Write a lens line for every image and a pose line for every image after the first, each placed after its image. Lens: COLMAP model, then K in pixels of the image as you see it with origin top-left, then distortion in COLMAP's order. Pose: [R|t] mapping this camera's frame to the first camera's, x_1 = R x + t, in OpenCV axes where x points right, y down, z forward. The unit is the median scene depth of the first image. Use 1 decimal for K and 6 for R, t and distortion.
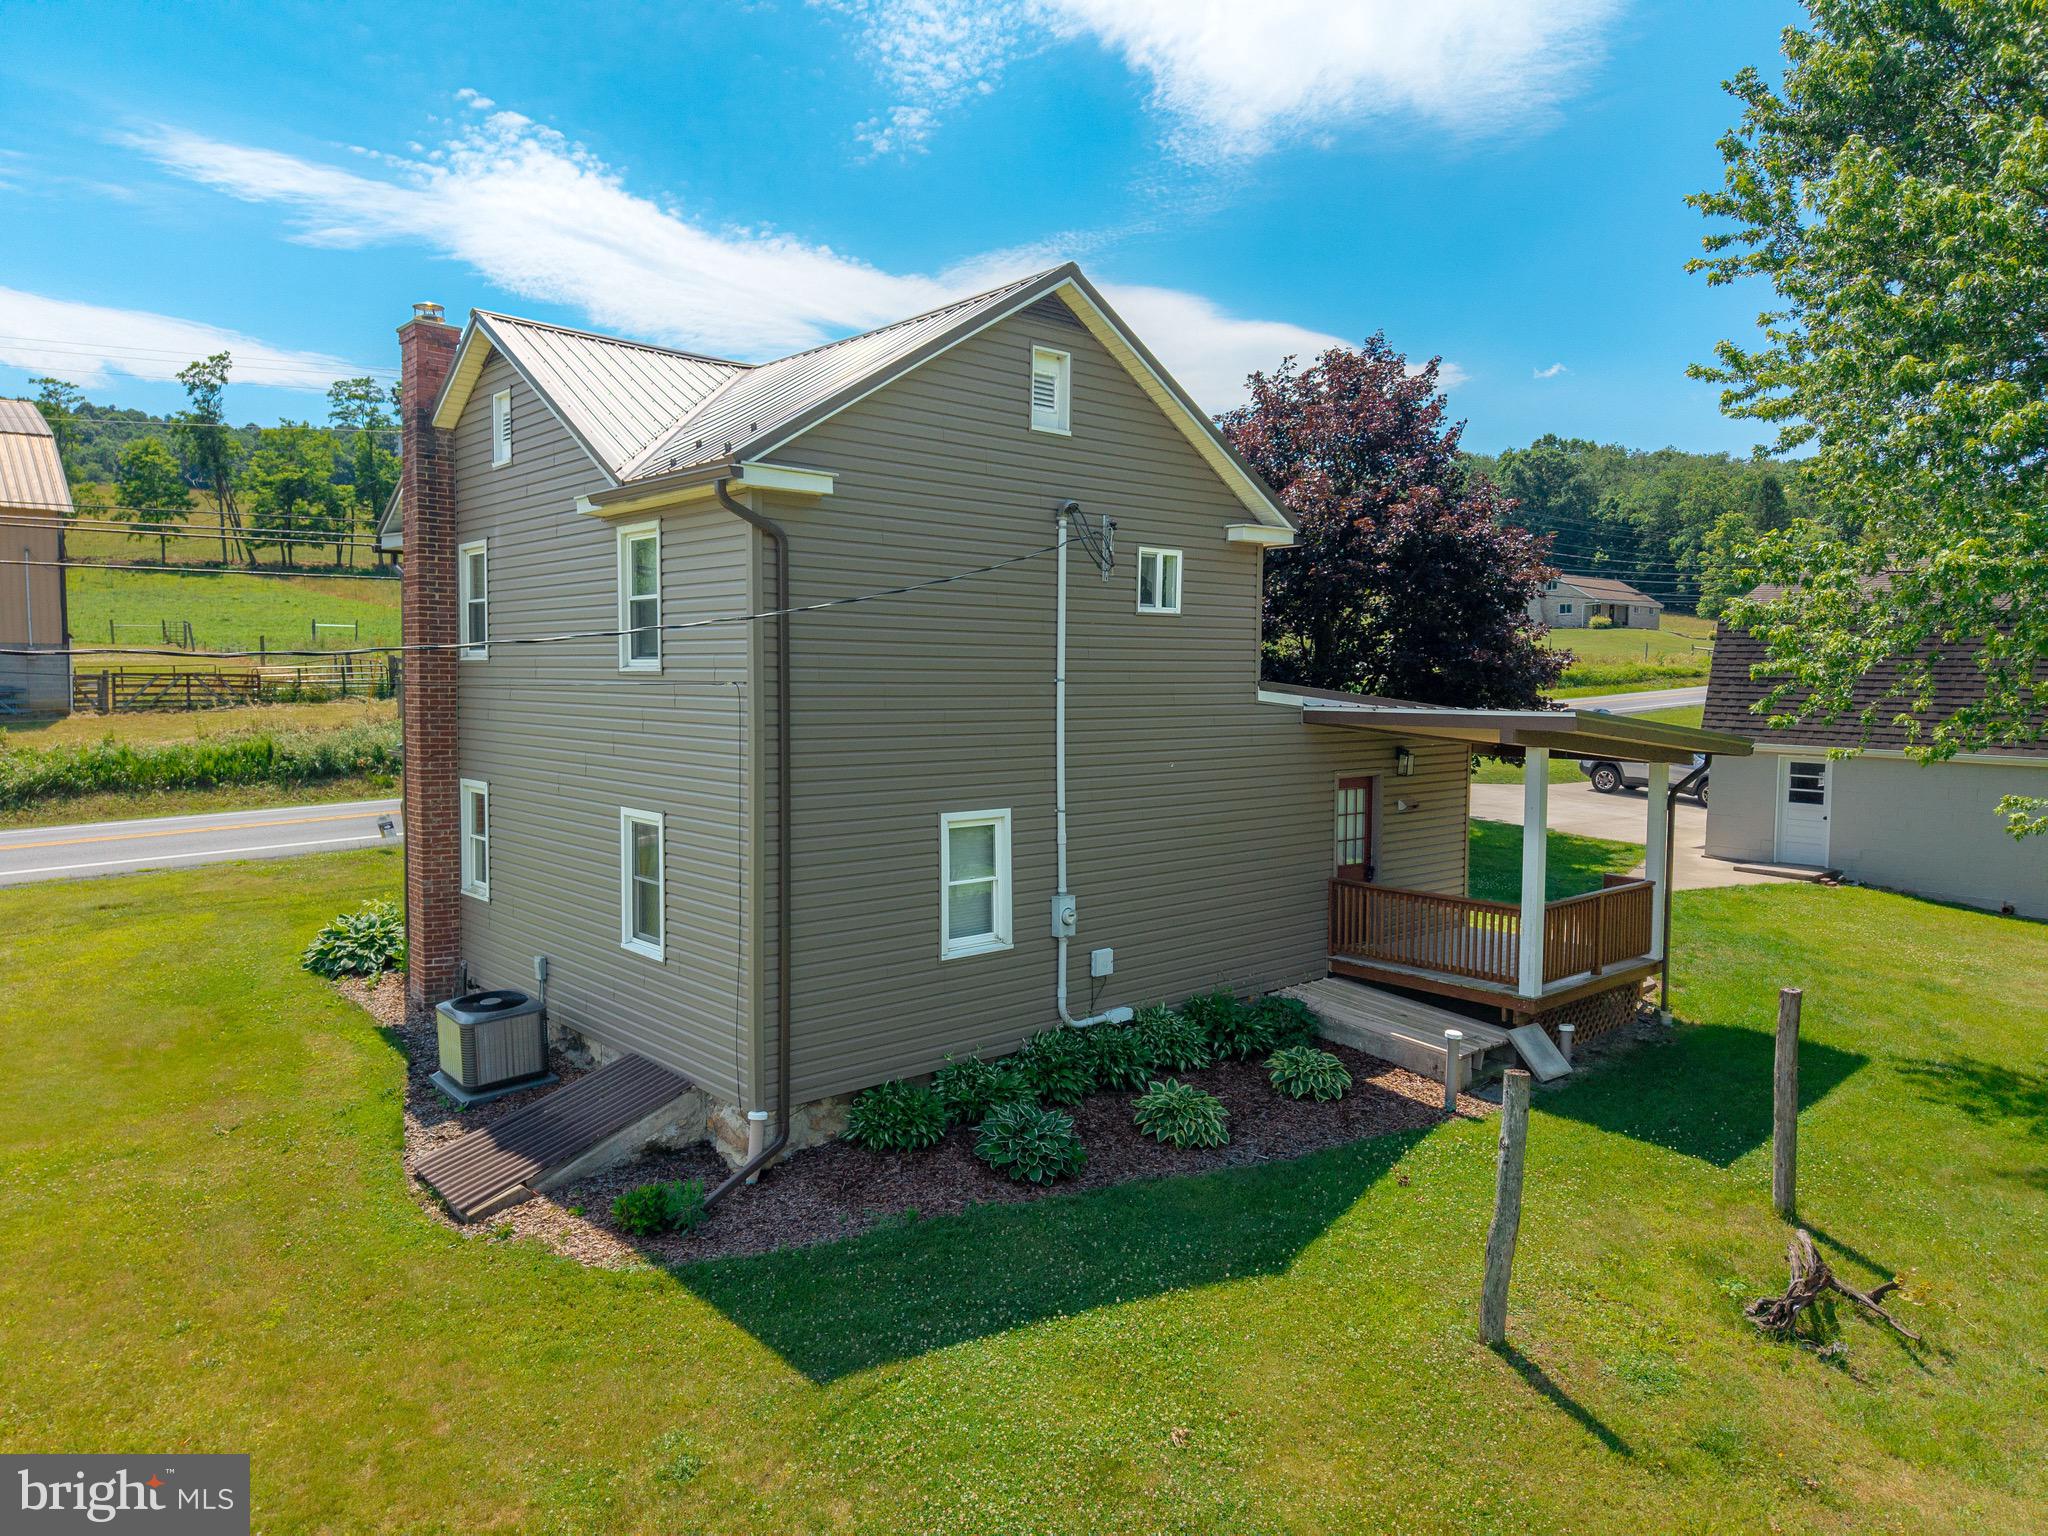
lens RADIAL K [[1380.7, 0, 1024.0], [0, 1380.7, 768.0], [0, 0, 1]] dist [0.046026, -0.065200]
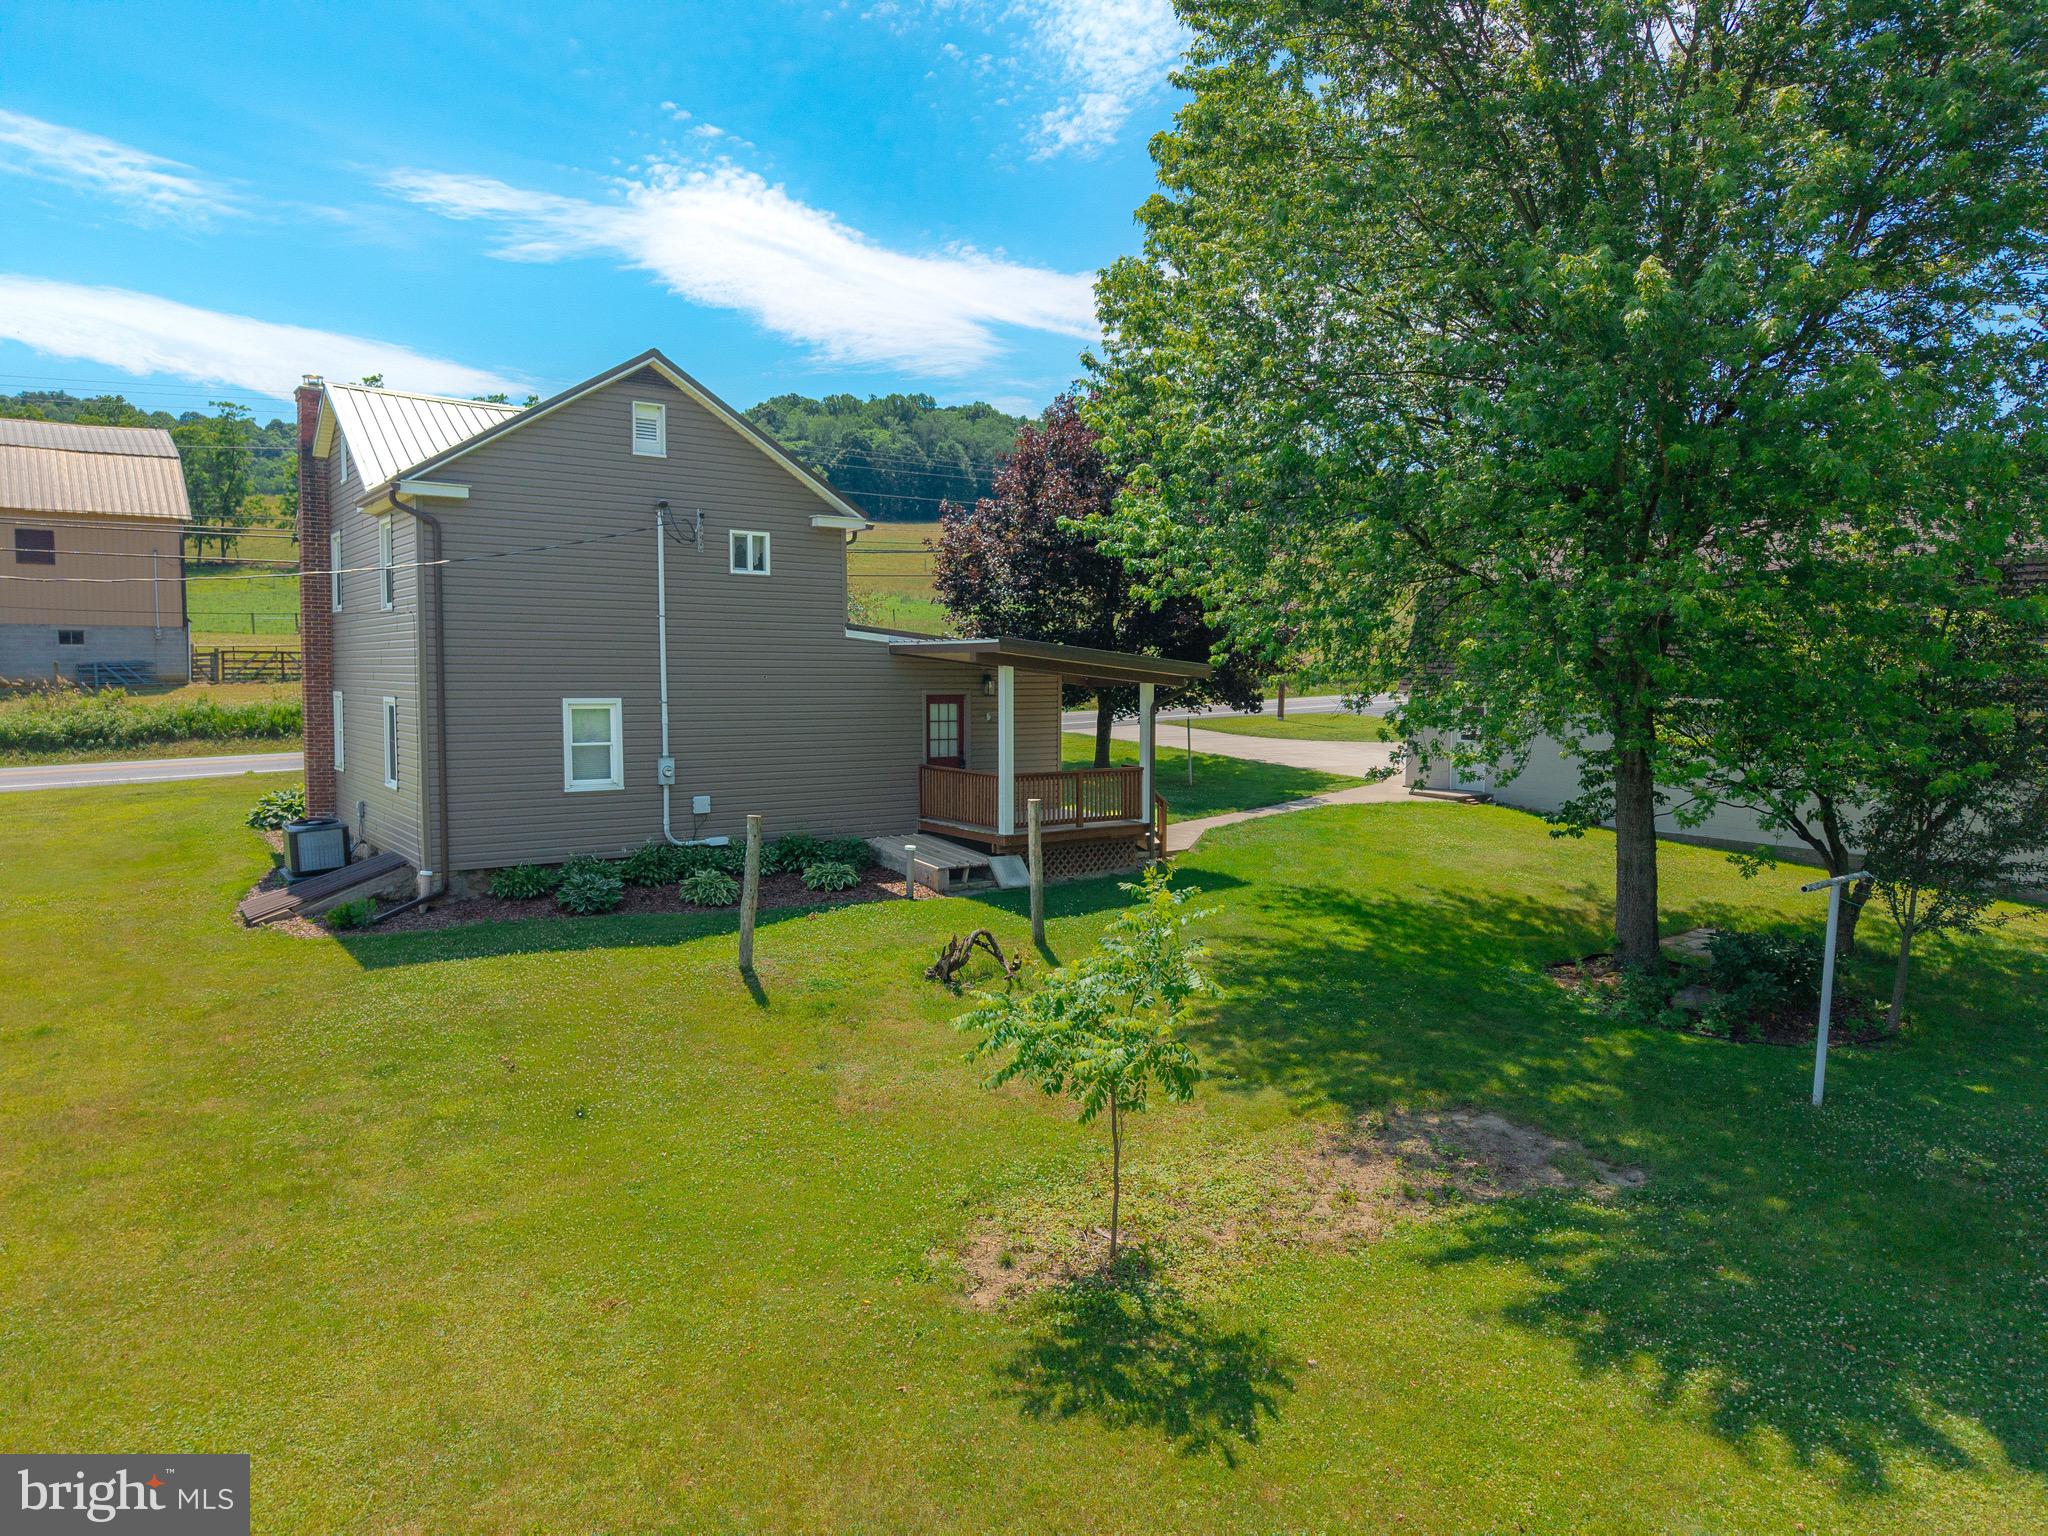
lens RADIAL K [[1377.6, 0, 1050.3], [0, 1377.6, 787.6], [0, 0, 1]] dist [-0.018242, -0.001714]
pose [[0.996638, 0.006619, -0.081658, 0.542780], [-0.005366, 0.999865, 0.015547, 0.093089], [0.081749, -0.015056, 0.996539, -0.455685]]
